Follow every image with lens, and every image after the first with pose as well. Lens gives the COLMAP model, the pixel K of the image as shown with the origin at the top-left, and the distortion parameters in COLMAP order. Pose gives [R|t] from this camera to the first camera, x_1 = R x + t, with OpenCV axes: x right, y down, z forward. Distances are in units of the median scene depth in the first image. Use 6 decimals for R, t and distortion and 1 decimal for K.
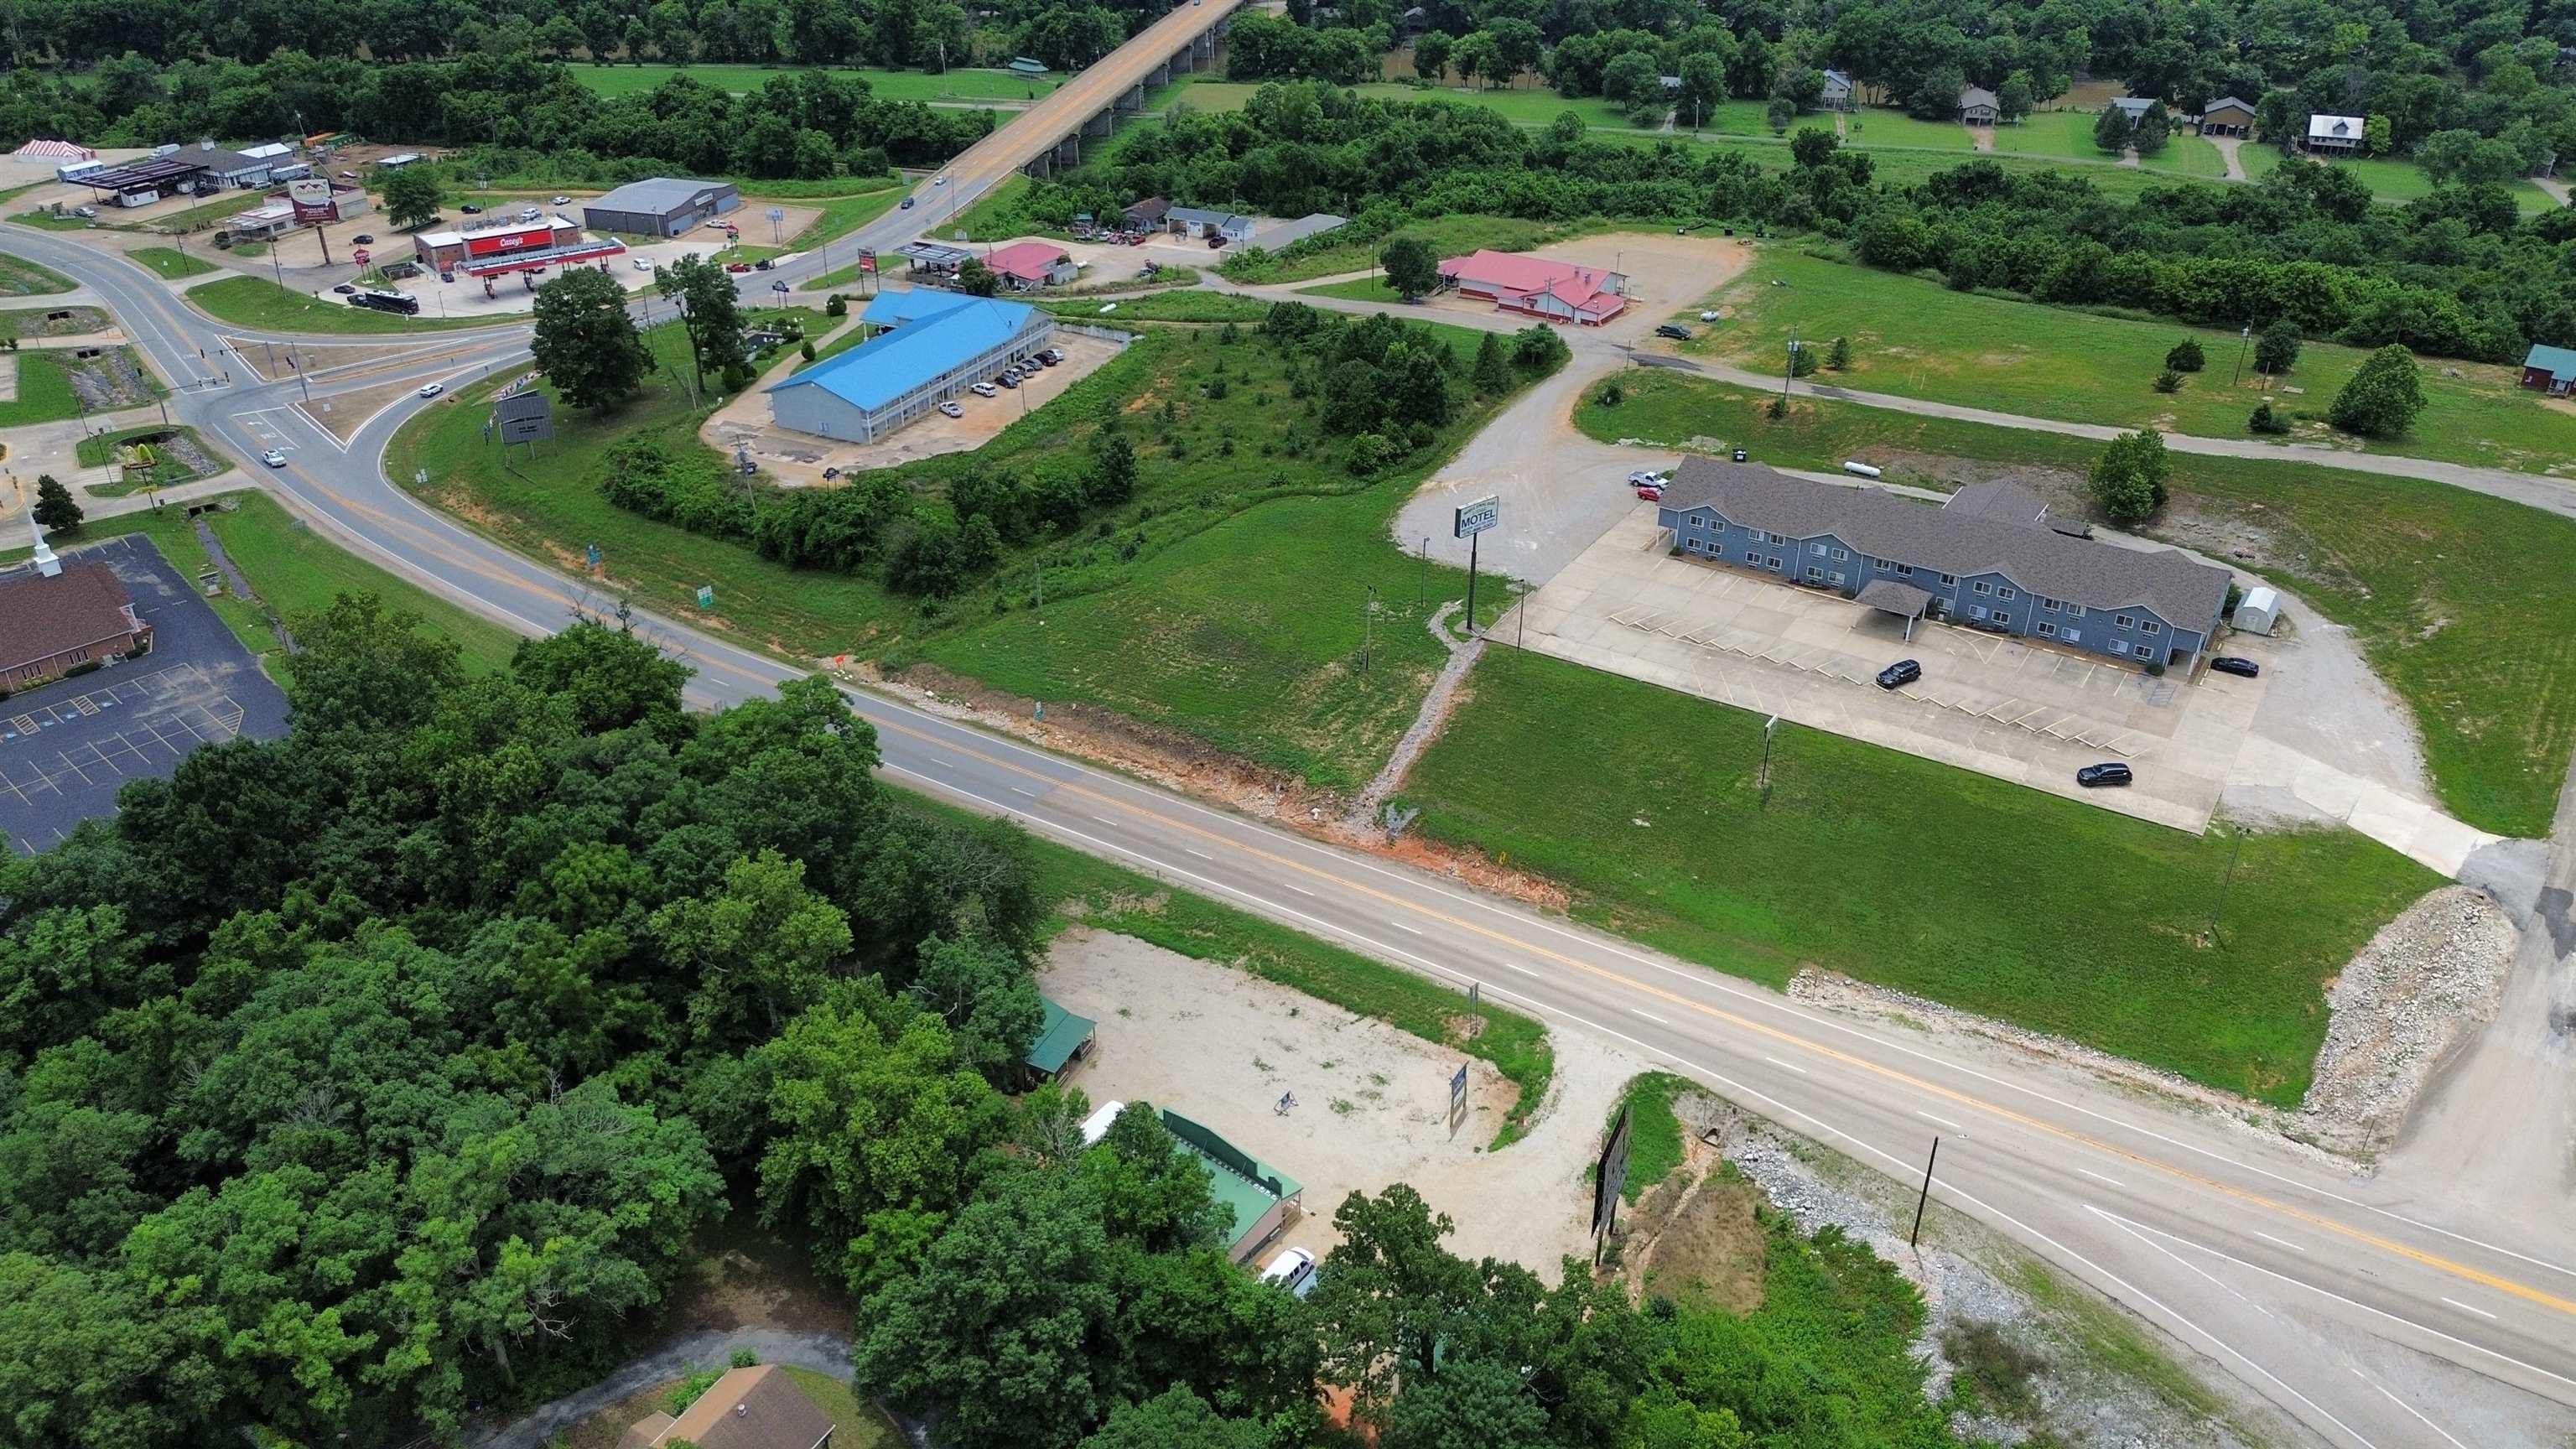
lens RADIAL K [[1822.2, 0, 1286.8], [0, 1822.2, 721.4], [0, 0, 1]] dist [0.069036, -0.066441]
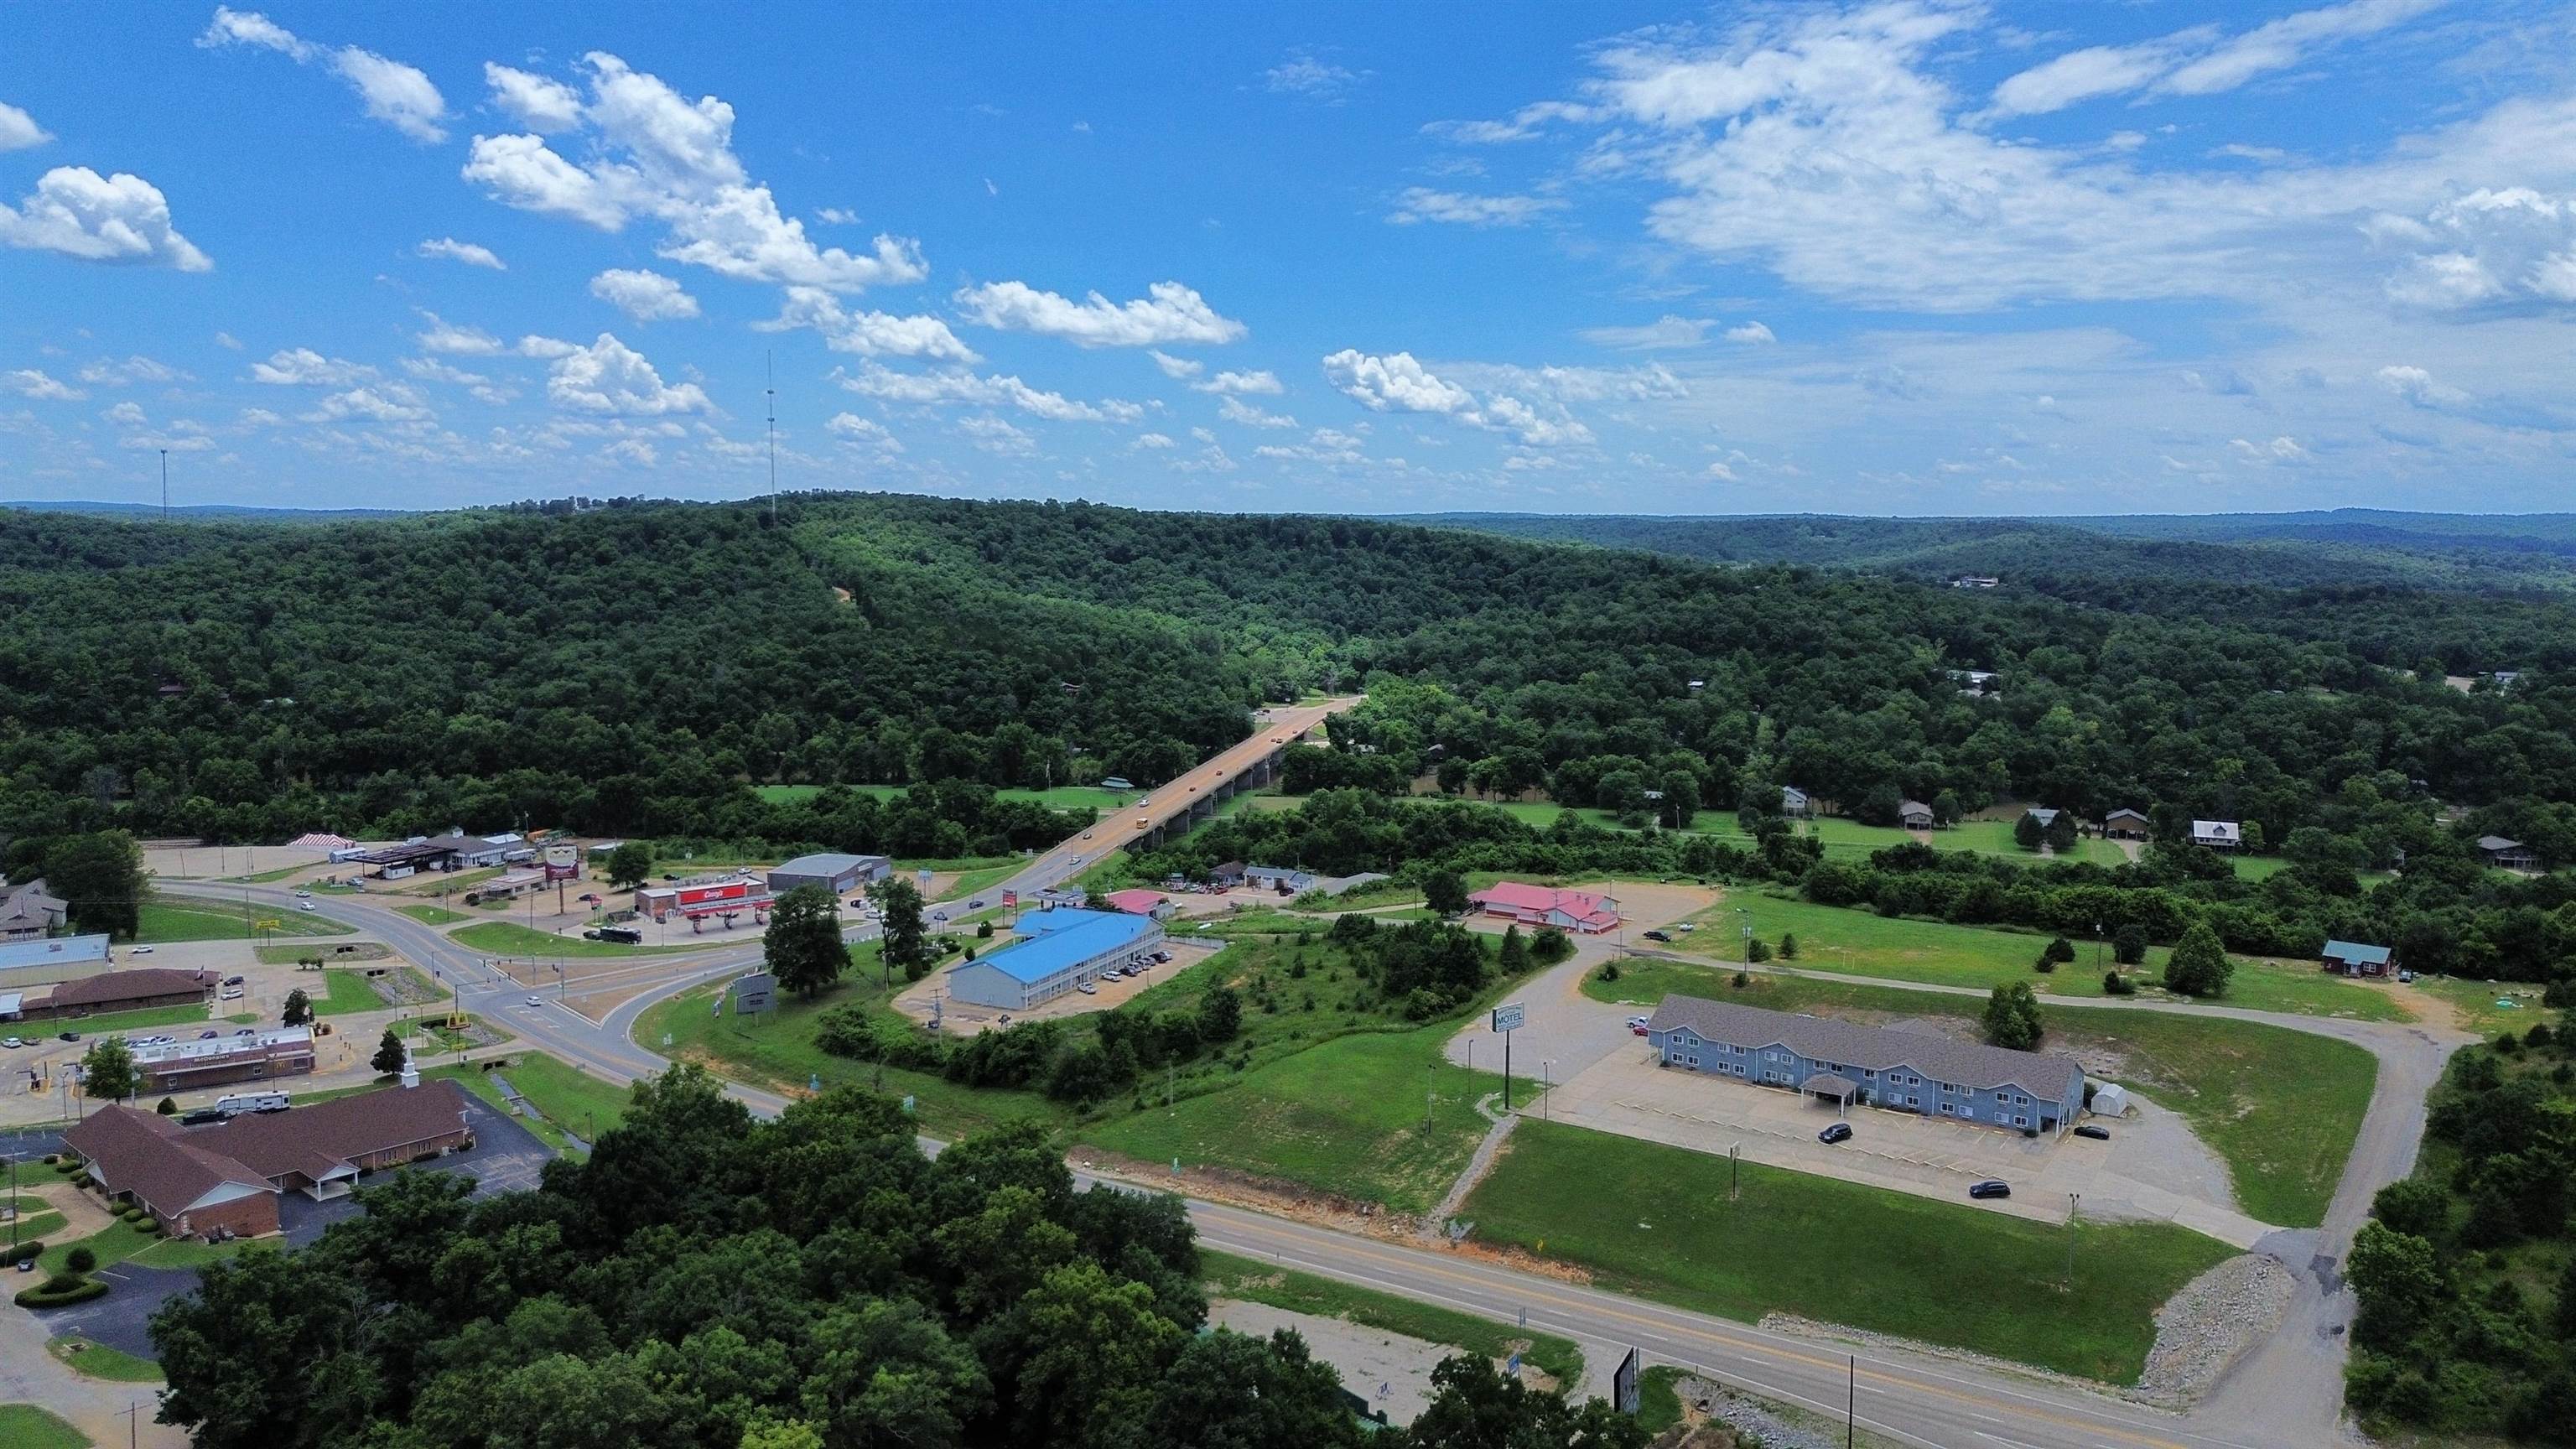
lens RADIAL K [[1822.2, 0, 1287.5], [0, 1822.2, 708.3], [0, 0, 1]] dist [0.069036, -0.066441]
pose [[0.999912, 0.001160, -0.013218, -0.039662], [-0.006341, 0.916833, -0.399220, 0.211458], [0.011656, 0.399269, 0.916760, -0.315727]]
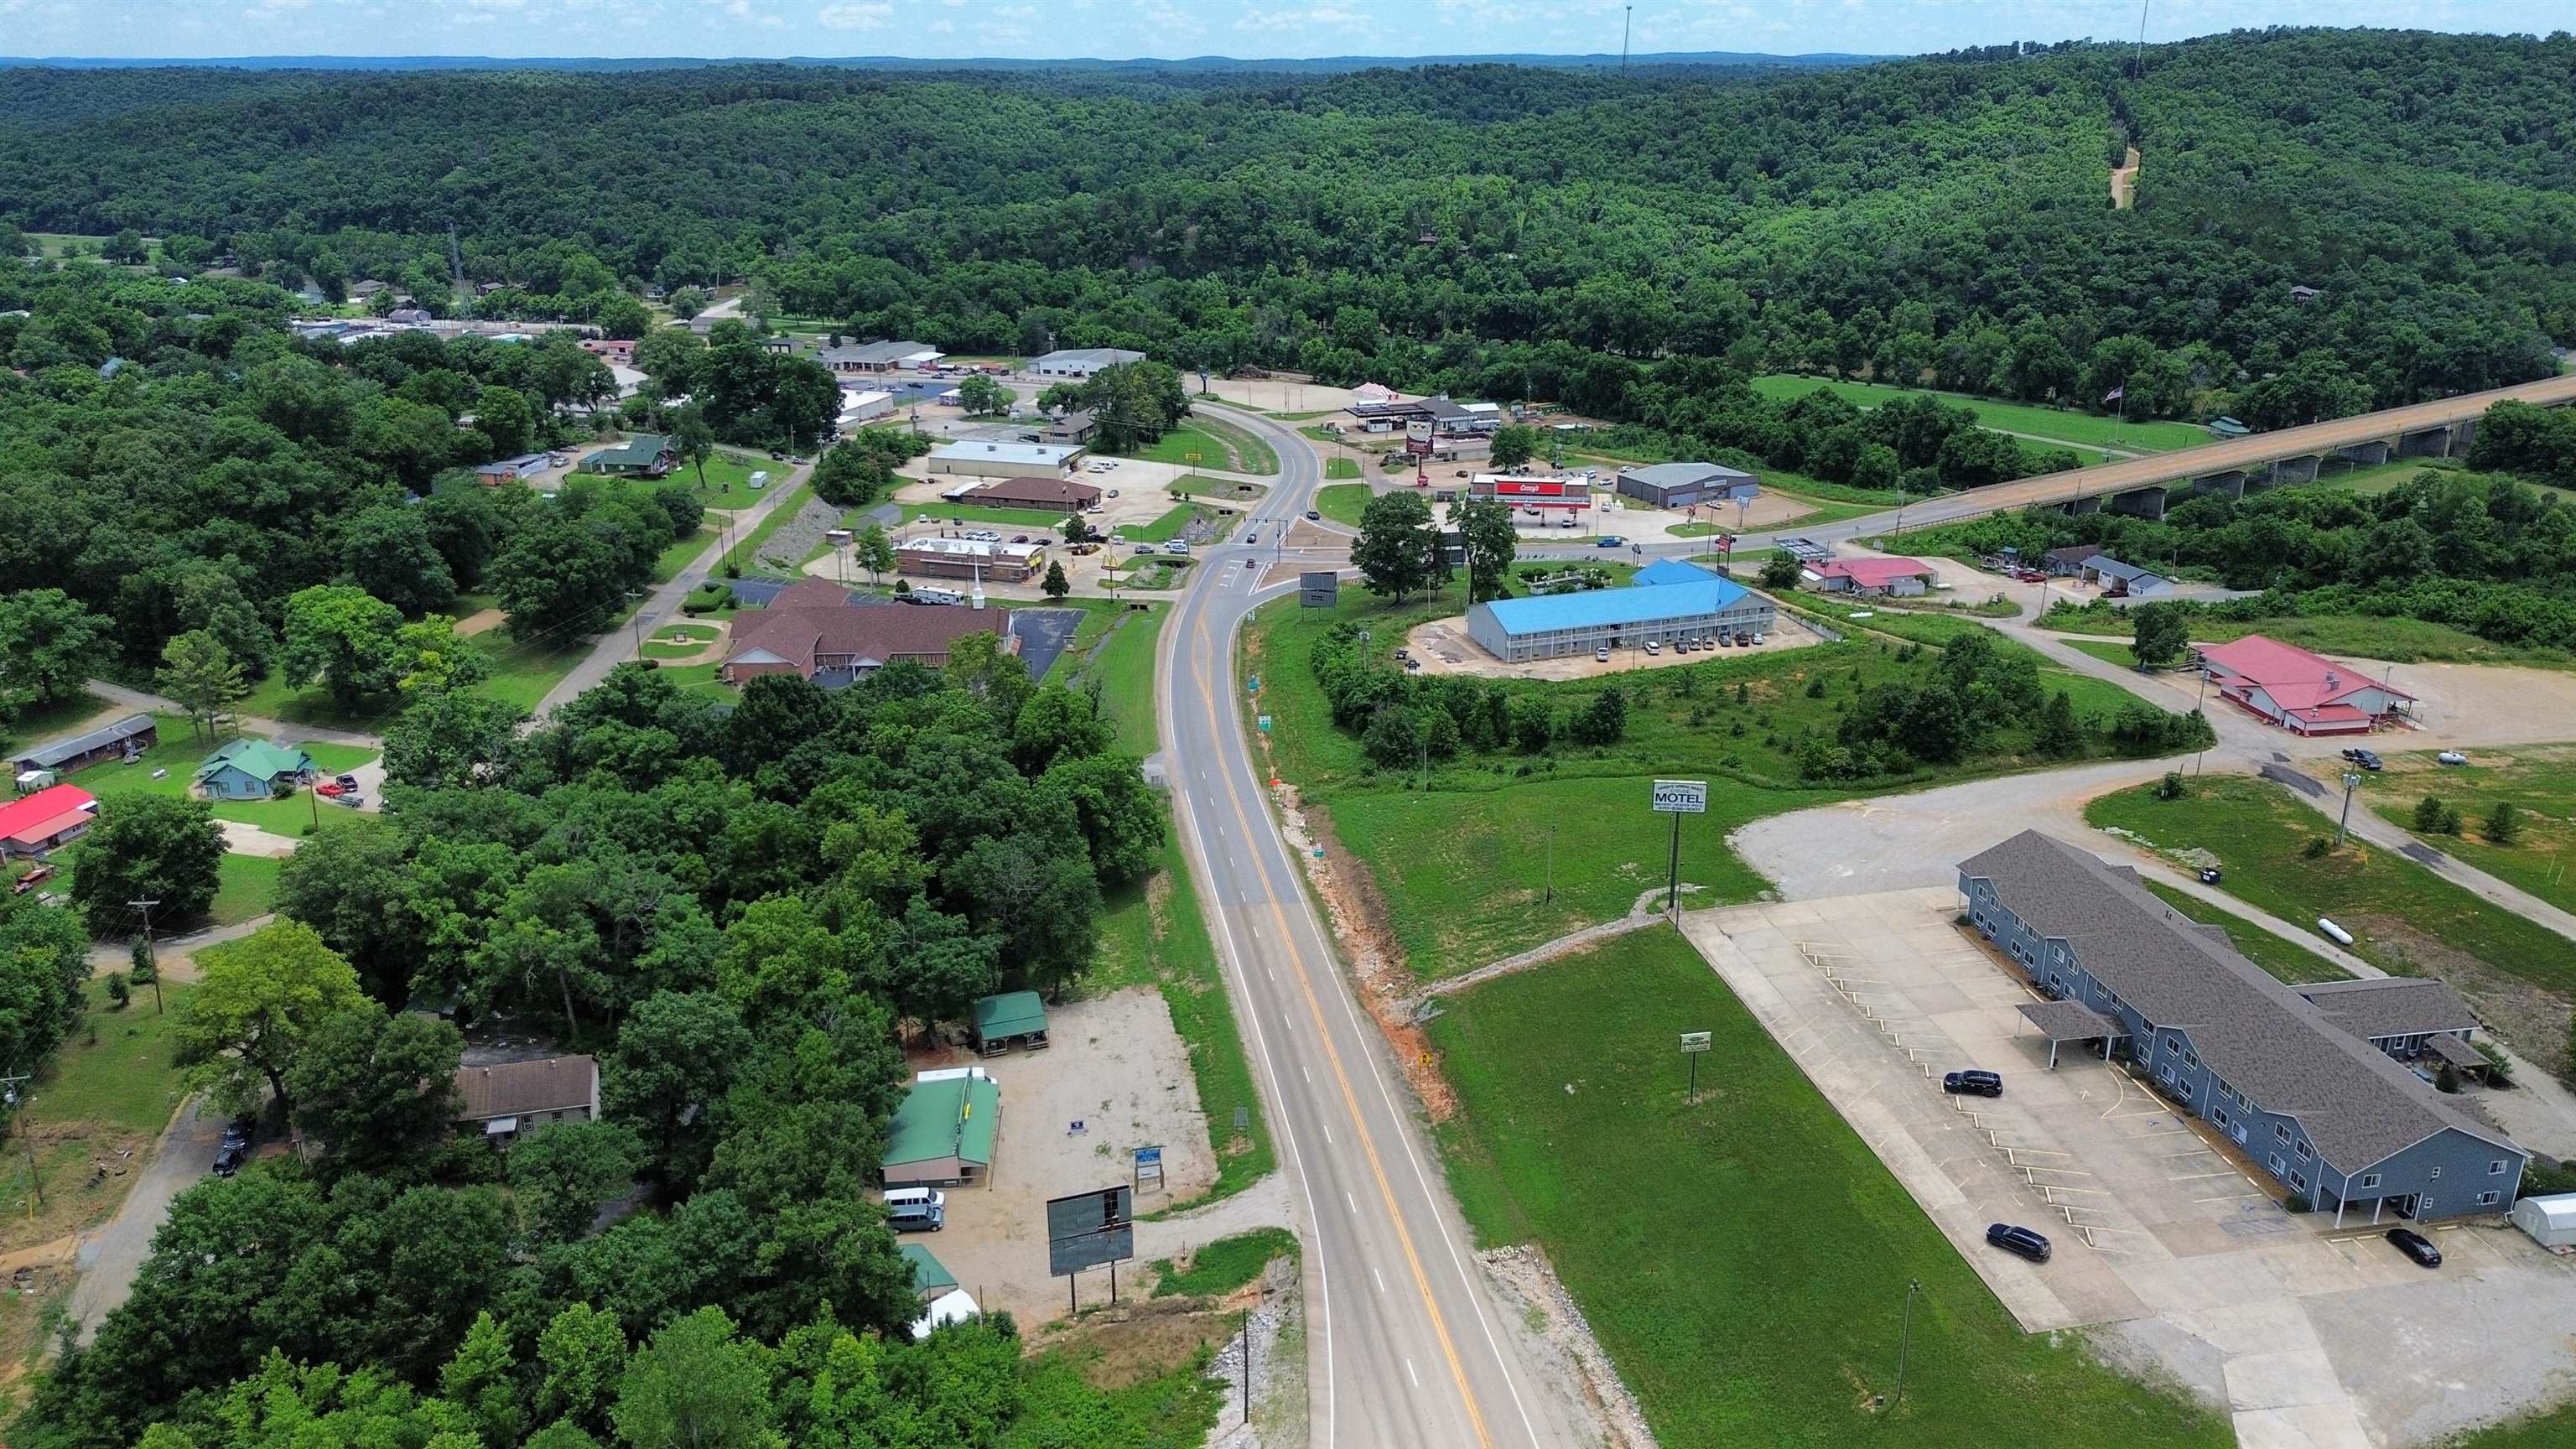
lens RADIAL K [[1822.2, 0, 1281.9], [0, 1822.2, 718.7], [0, 0, 1]] dist [0.069036, -0.066441]
pose [[0.685263, 0.238444, -0.688156, 0.638228], [-0.352467, 0.935439, -0.026858, -0.046001], [0.637324, 0.260957, 0.725065, 0.094543]]
